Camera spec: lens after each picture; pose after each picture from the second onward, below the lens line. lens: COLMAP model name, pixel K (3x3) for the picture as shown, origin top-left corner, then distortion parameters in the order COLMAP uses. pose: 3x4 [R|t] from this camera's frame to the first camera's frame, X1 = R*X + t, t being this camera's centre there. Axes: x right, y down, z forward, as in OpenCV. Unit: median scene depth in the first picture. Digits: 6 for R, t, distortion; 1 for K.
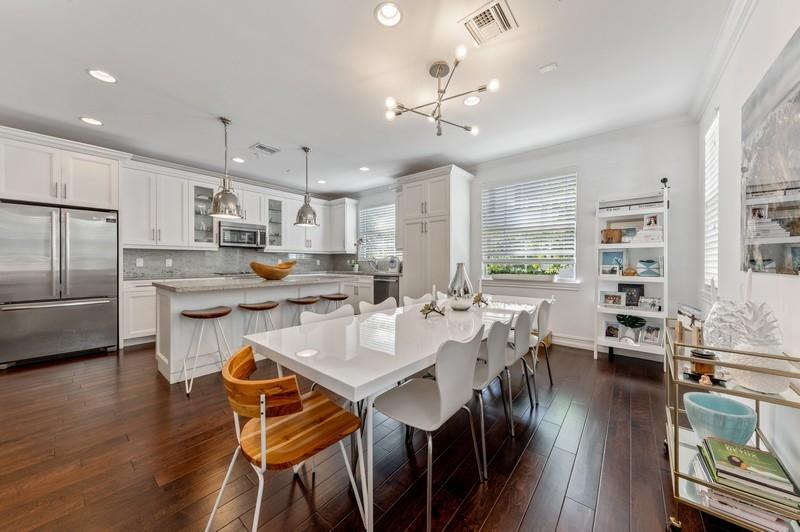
lens RADIAL K [[275.9, 0, 401.2], [0, 275.9, 262.4], [0, 0, 1]] dist [0.000122, 0.000009]
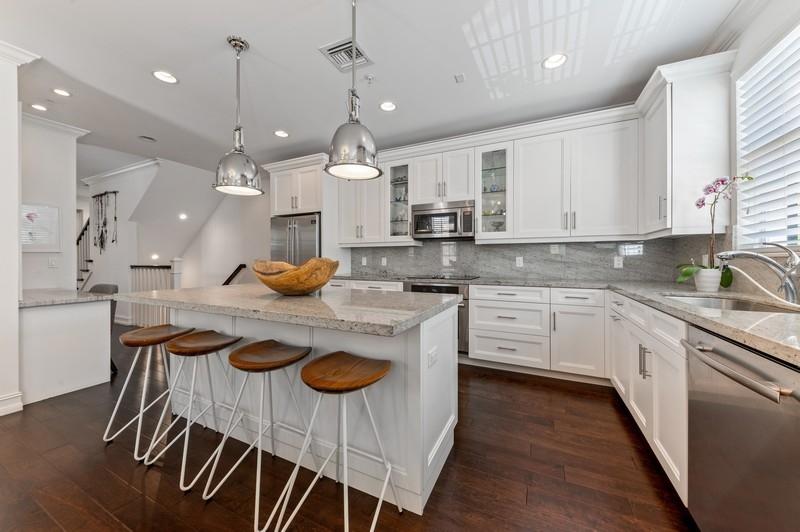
lens RADIAL K [[290.9, 0, 397.1], [0, 290.9, 264.7], [0, 0, 1]] dist [0.002580, 0.000073]
pose [[0.222745, 0.005290, -0.974862, 0.098856], [-0.006697, 0.999970, 0.003896, 0.006507], [0.974854, 0.005661, 0.222774, 0.844892]]
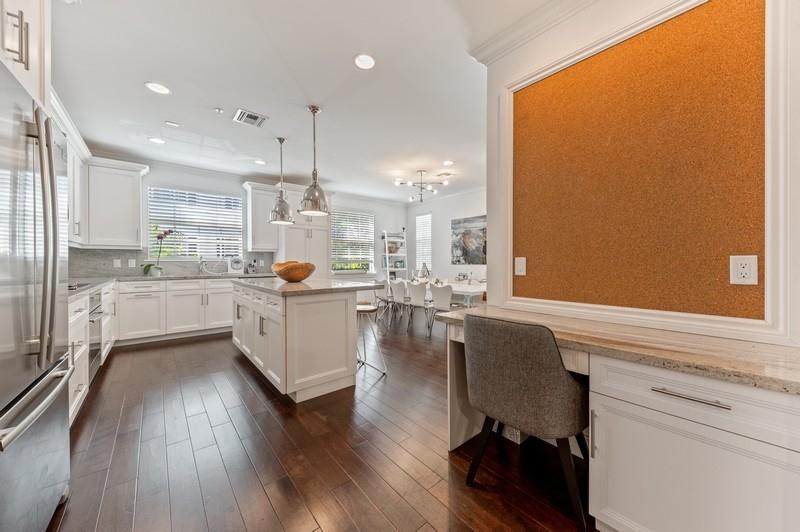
lens RADIAL K [[290.9, 0, 399.5], [0, 290.9, 262.4], [0, 0, 1]] dist [0.002580, 0.000073]
pose [[0.195660, -0.001415, 0.980671, -1.073123], [0.003064, 0.999995, 0.000832, -0.000031], [-0.980667, 0.002842, 0.195663, 0.367720]]
